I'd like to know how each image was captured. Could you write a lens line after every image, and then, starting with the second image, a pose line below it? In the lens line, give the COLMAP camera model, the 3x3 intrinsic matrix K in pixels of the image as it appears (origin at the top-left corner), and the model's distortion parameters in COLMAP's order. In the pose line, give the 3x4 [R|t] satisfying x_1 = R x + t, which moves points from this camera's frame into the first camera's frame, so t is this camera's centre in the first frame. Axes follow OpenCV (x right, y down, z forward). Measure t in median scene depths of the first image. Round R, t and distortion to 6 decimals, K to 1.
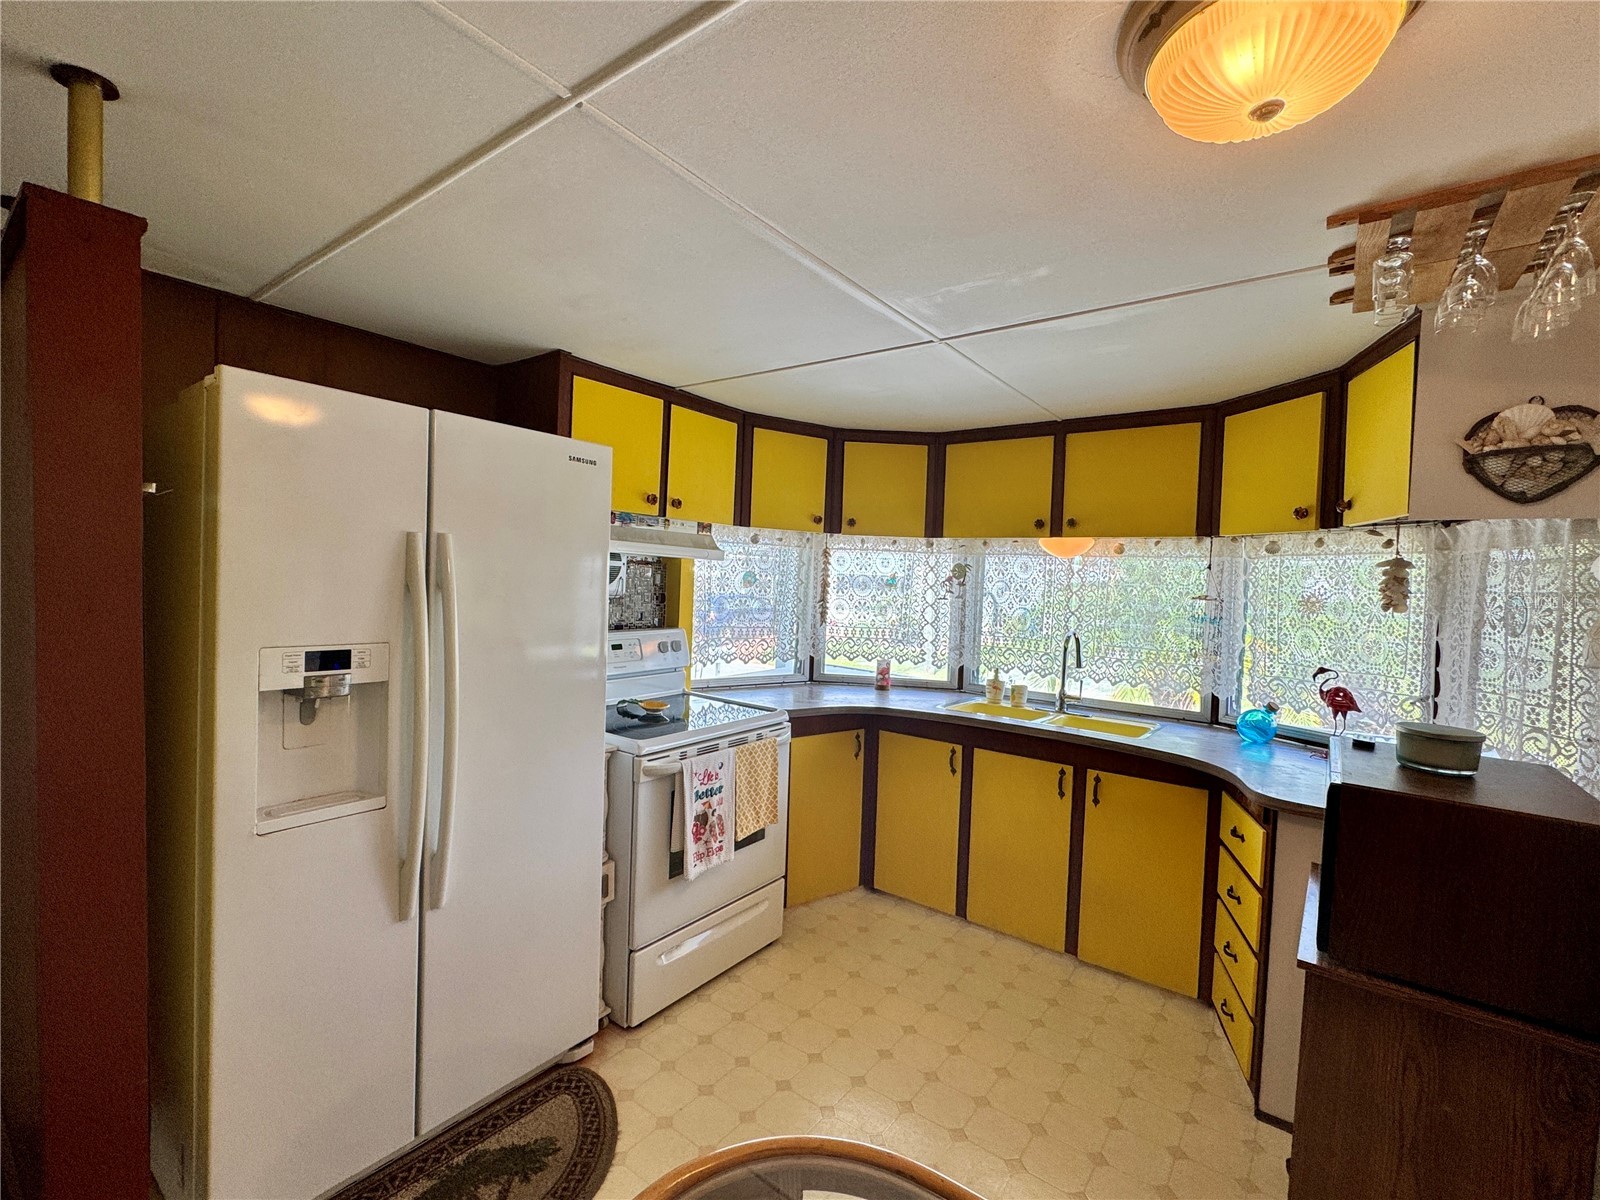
lens RADIAL K [[703.8, 0, 798.0], [0, 703.8, 599.4], [0, 0, 1]] dist [-0.009098, -0.000160]
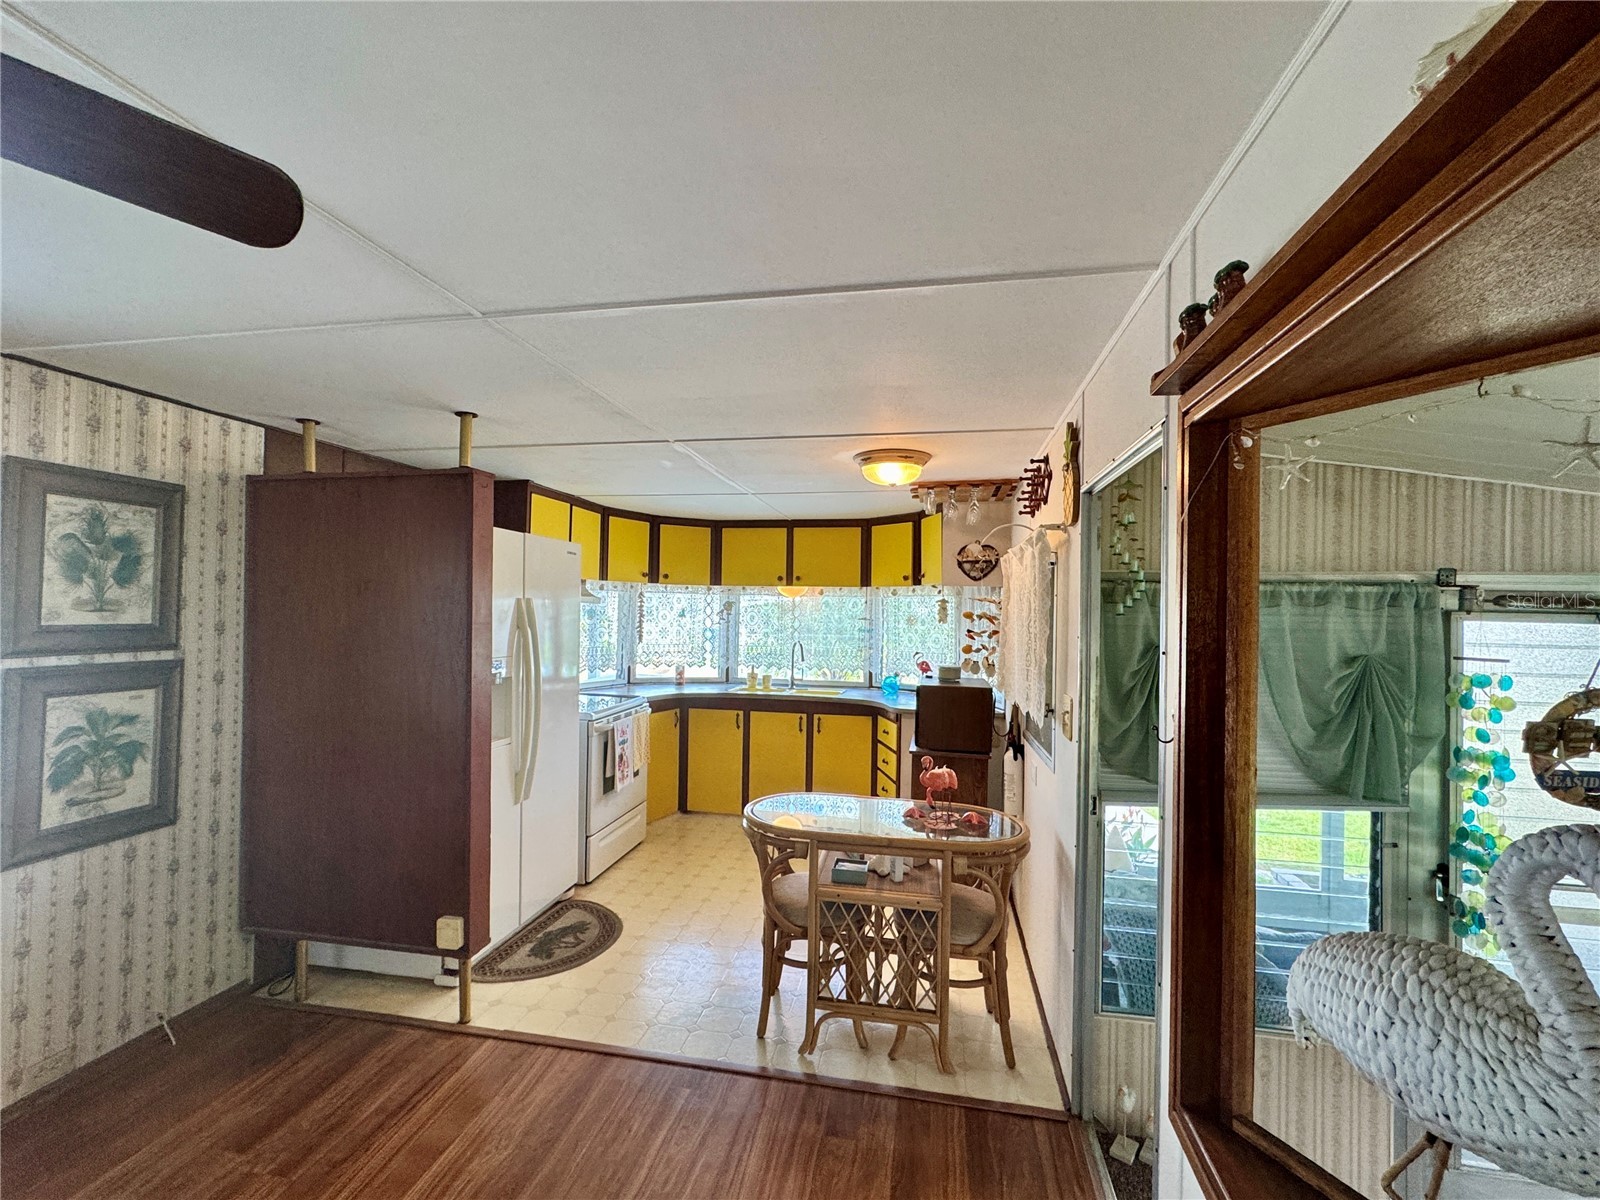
lens RADIAL K [[703.8, 0, 801.6], [0, 703.8, 604.1], [0, 0, 1]] dist [-0.009098, -0.000160]
pose [[0.893685, -0.019132, 0.448288, -0.394071], [0.030859, 0.999346, -0.018869, -0.010993], [-0.447633, 0.030696, 0.893690, -0.577461]]
